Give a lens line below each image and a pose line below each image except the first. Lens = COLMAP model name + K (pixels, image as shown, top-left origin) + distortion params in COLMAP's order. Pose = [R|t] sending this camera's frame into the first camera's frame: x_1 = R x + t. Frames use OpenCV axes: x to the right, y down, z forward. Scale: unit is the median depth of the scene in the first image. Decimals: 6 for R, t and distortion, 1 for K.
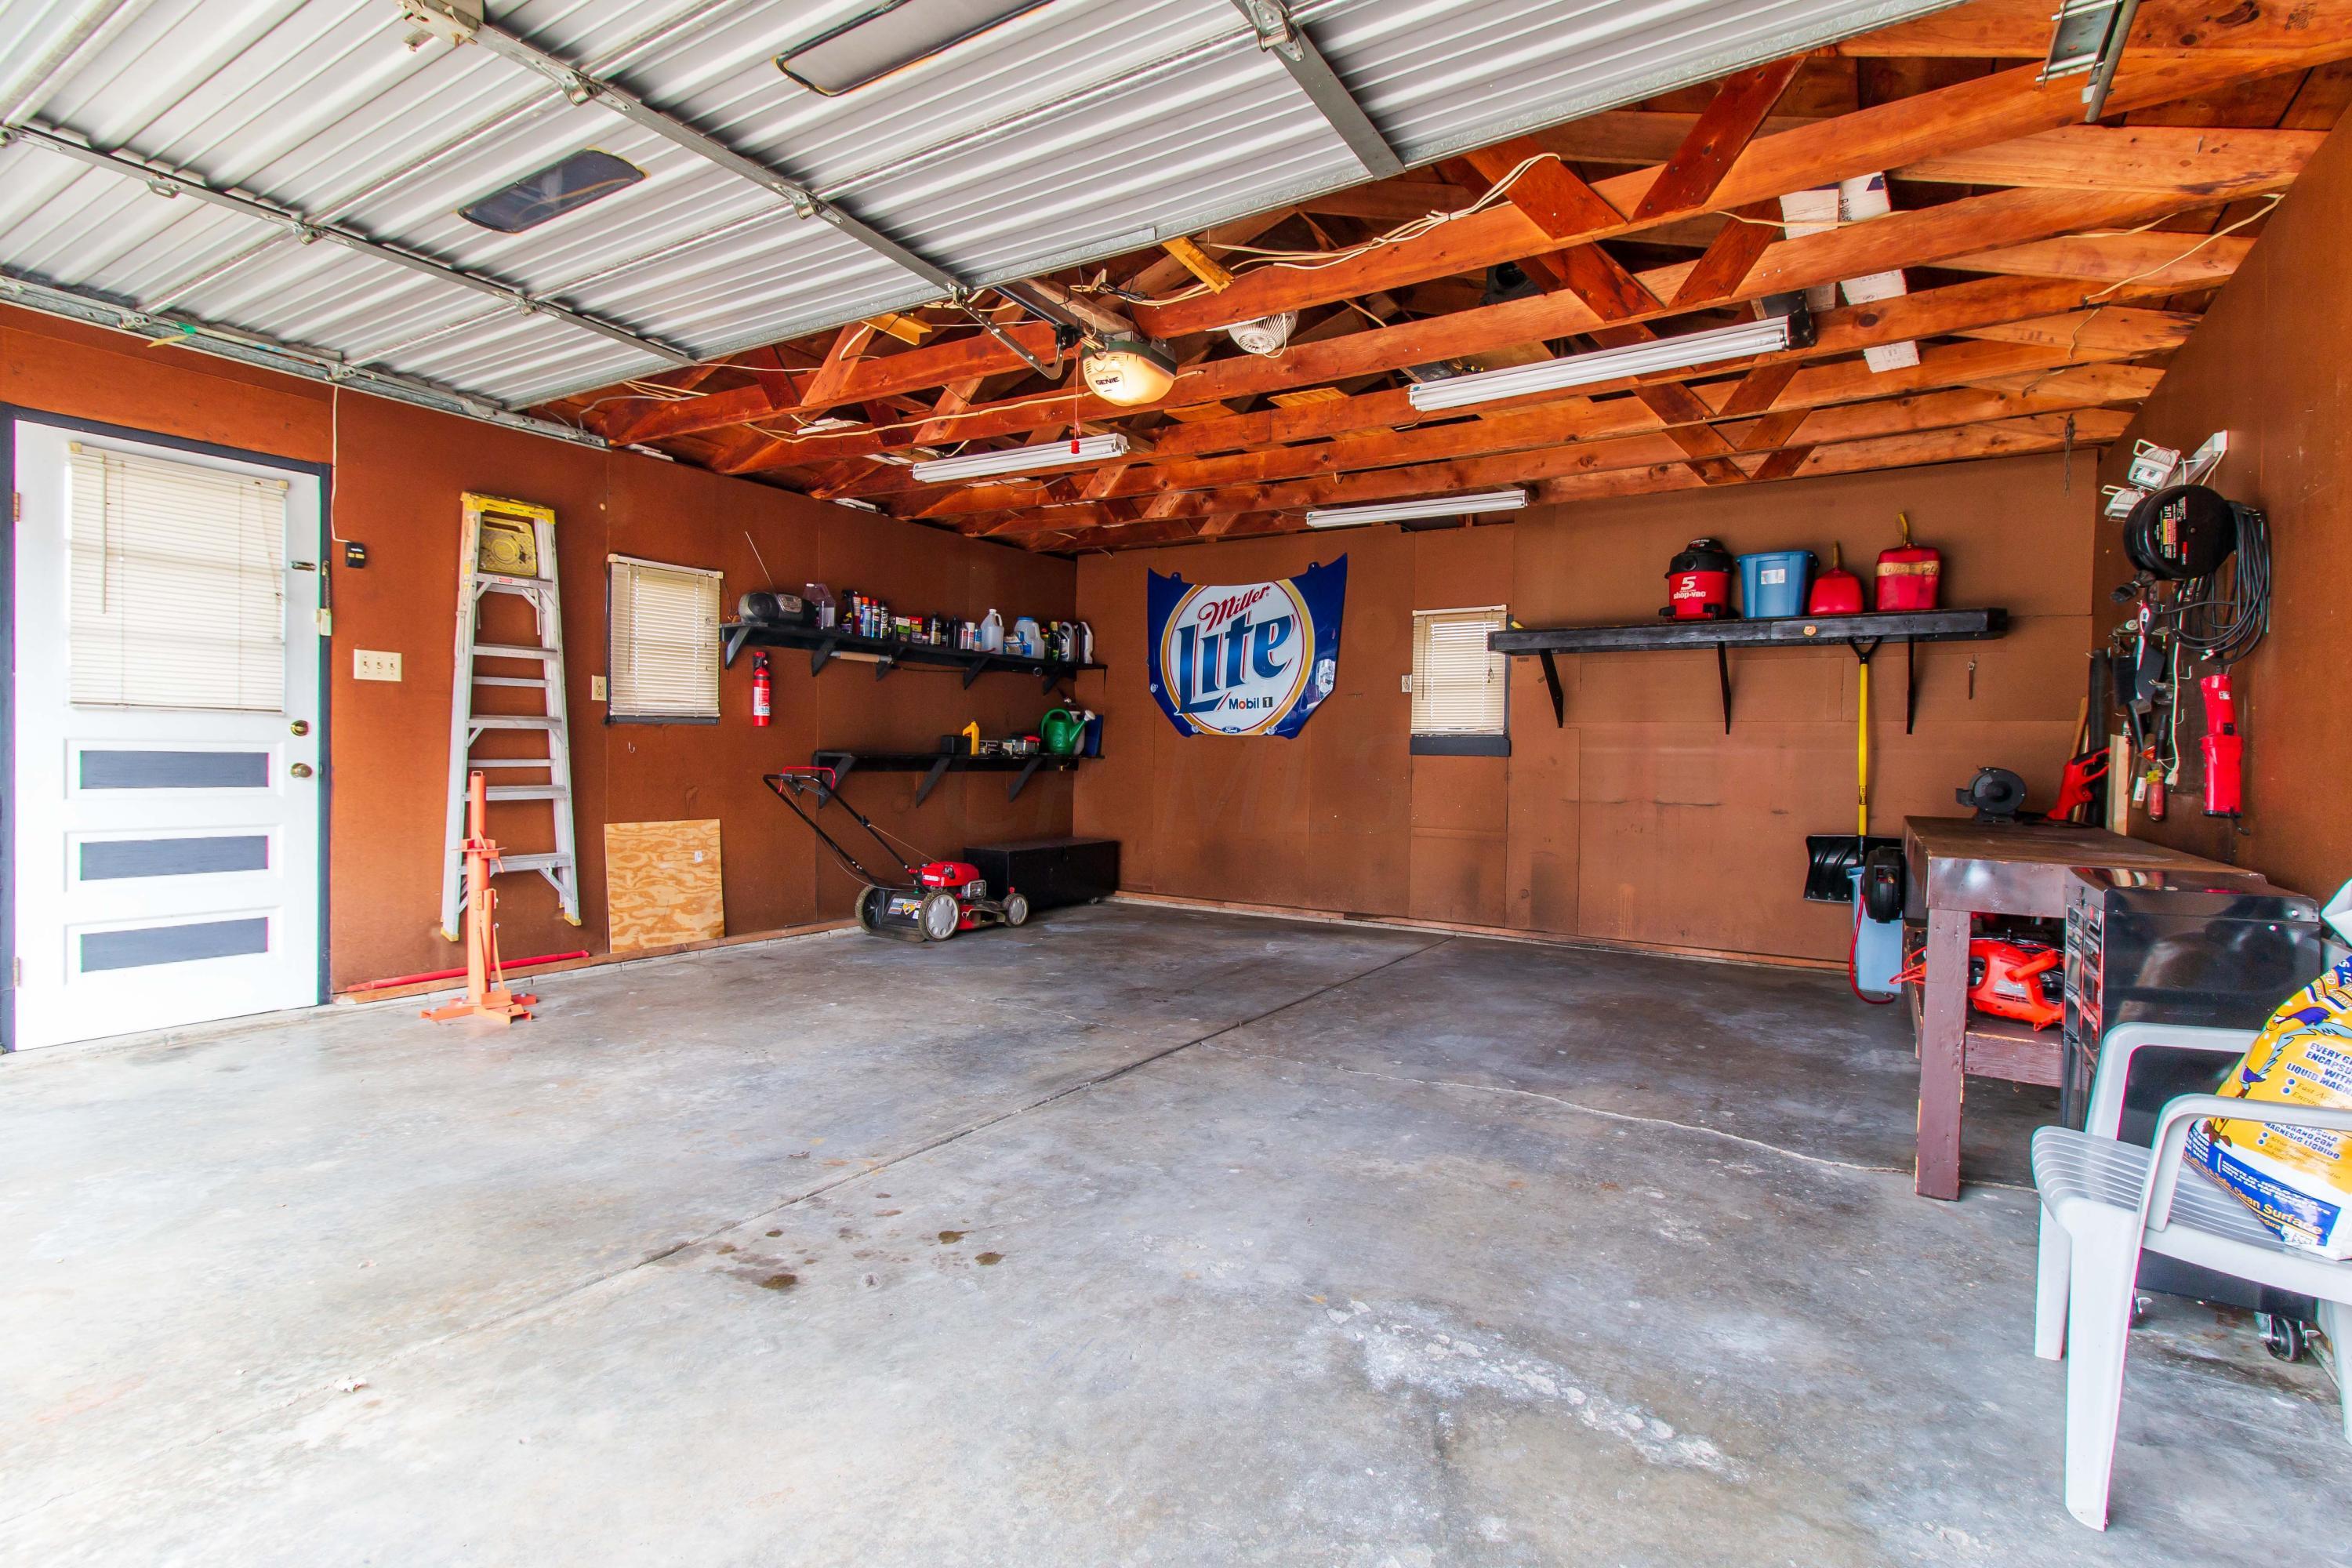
lens RADIAL K [[1087.5, 0, 1157.4], [0, 1087.5, 772.1], [0, 0, 1]] dist [0.000791, 0.000361]
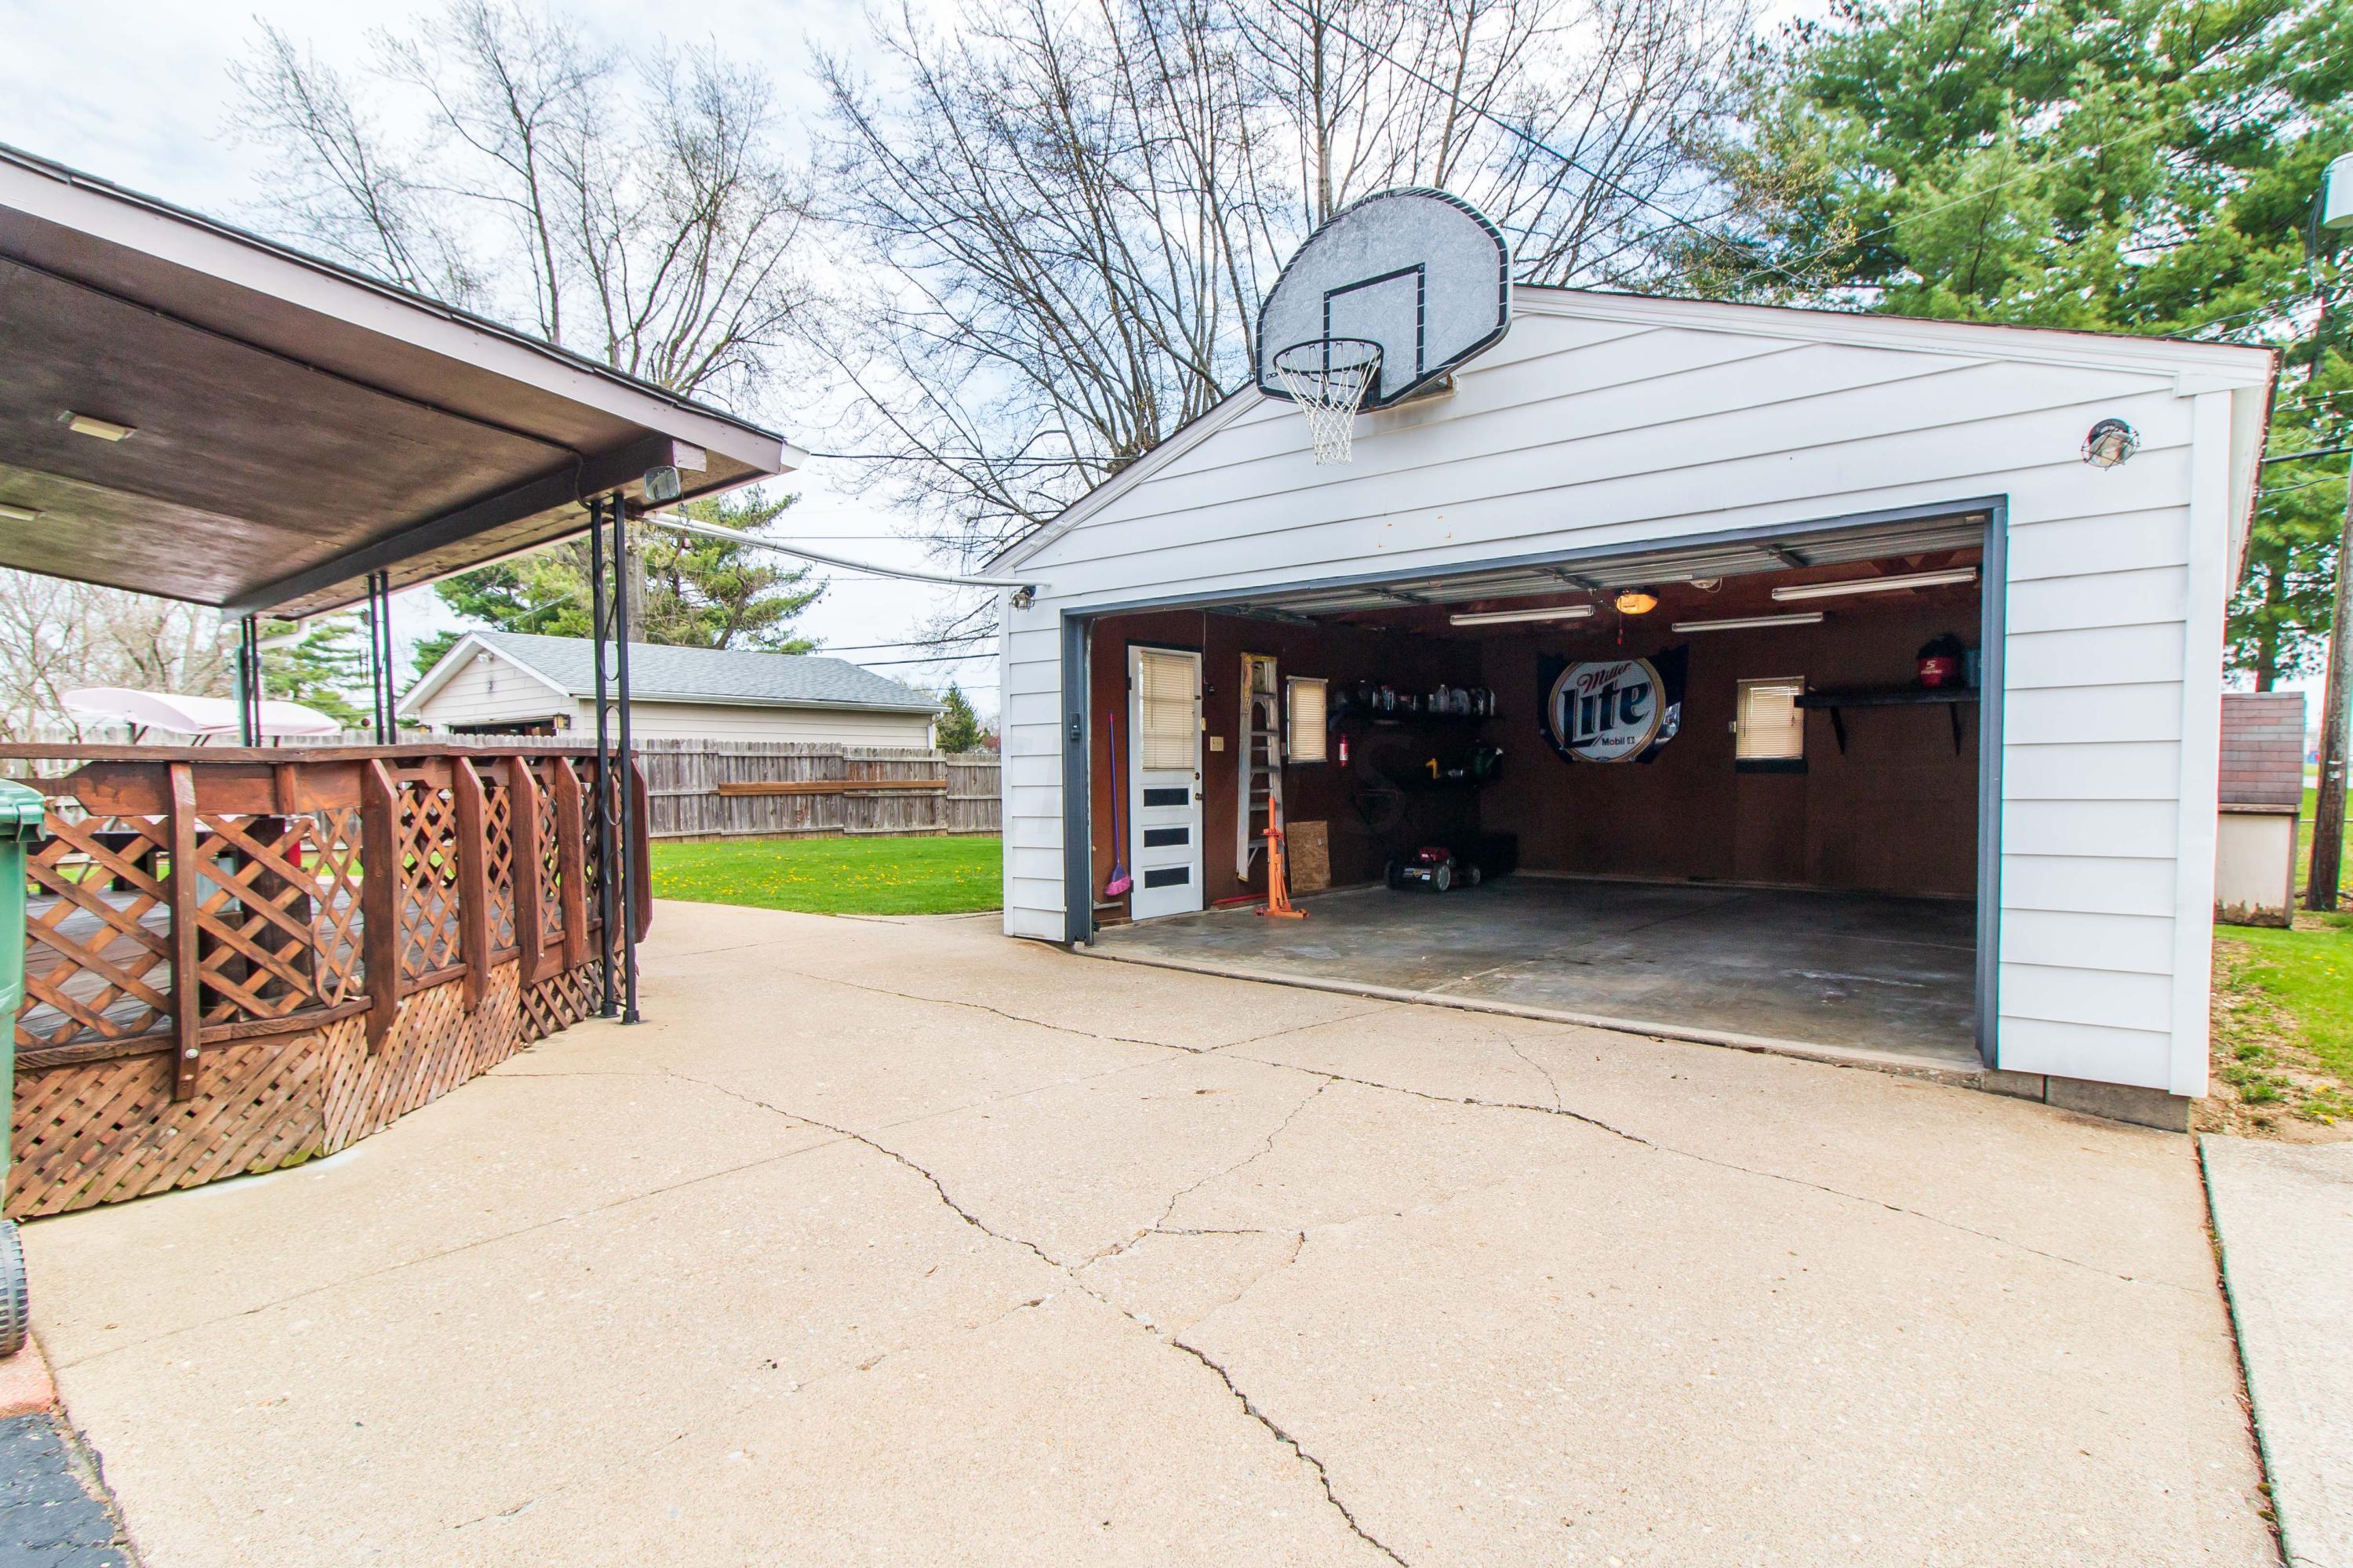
lens RADIAL K [[1105.6, 0, 1177.9], [0, 1105.6, 821.7], [0, 0, 1]] dist [-0.001629, 0.000392]
pose [[0.987952, -0.017734, -0.153740, -0.561679], [0.022349, 0.999349, 0.028337, -0.016057], [0.153137, -0.031432, 0.987705, -1.214980]]
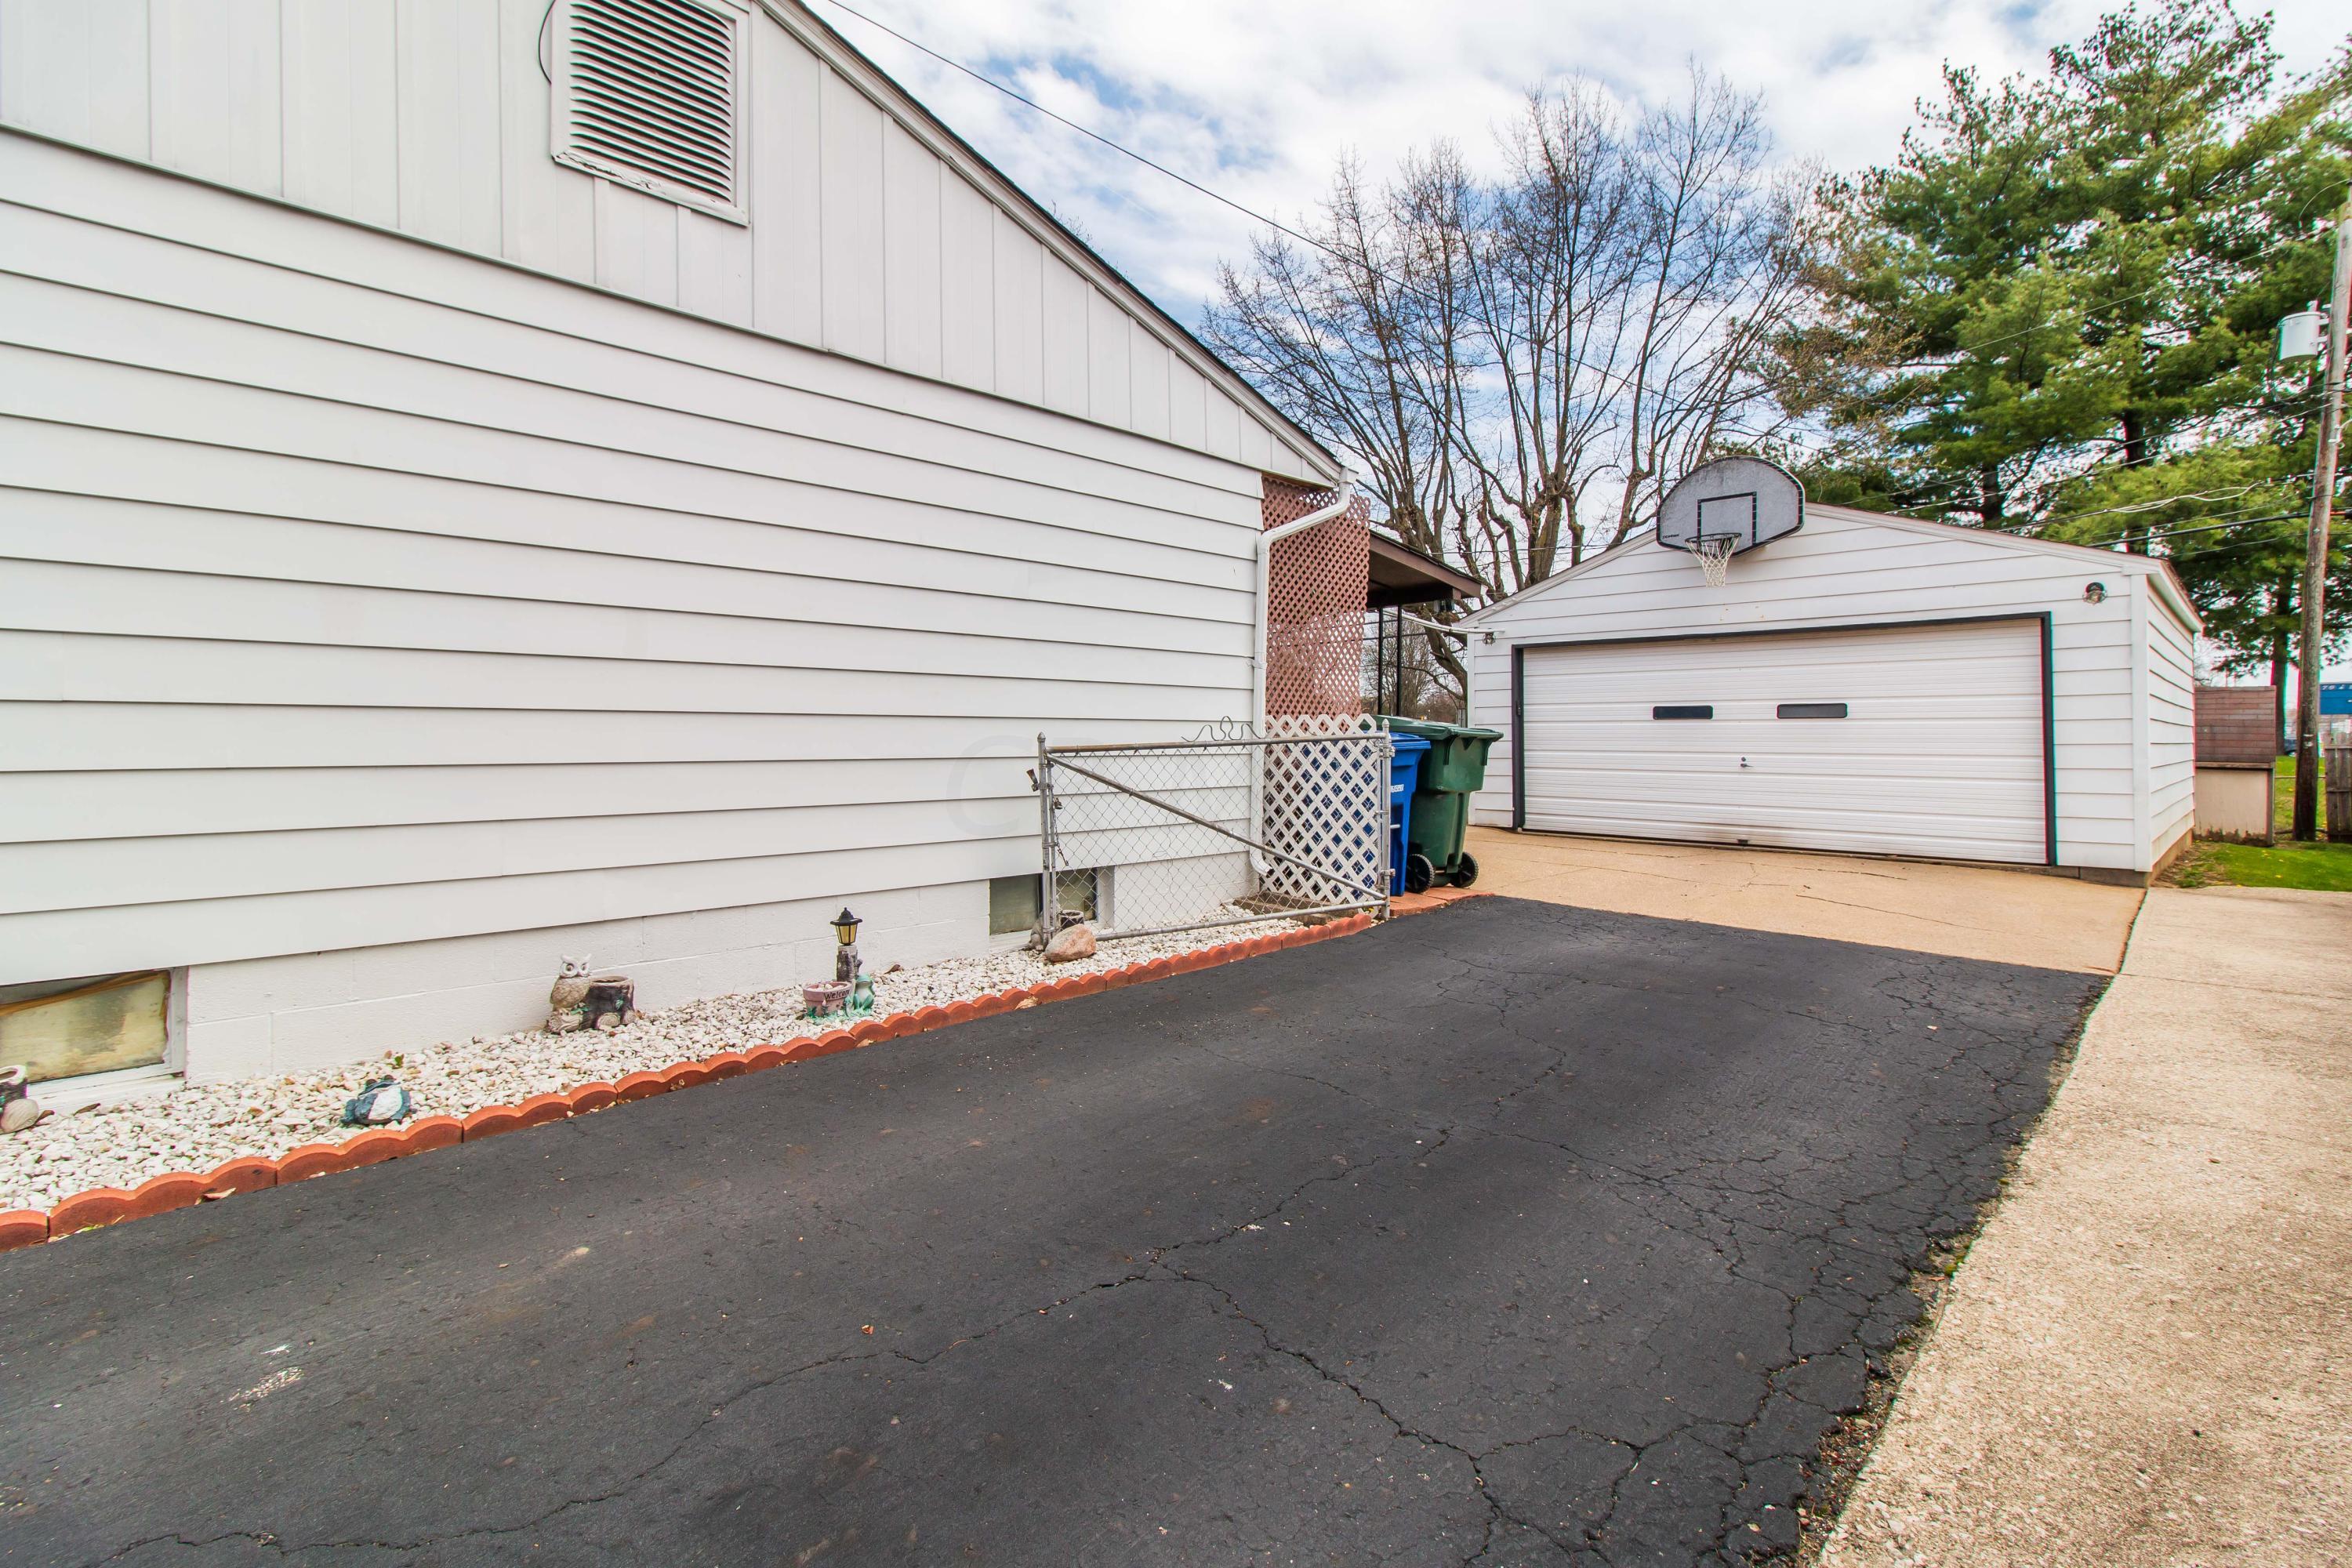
lens RADIAL K [[1054.6, 0, 1173.2], [0, 1054.6, 731.3], [0, 0, 1]] dist [0.001451, -0.000065]
pose [[0.977140, -0.021446, -0.211514, -1.513455], [0.015189, 0.999399, -0.031160, 0.035663], [0.212055, 0.027235, 0.976878, -3.052710]]
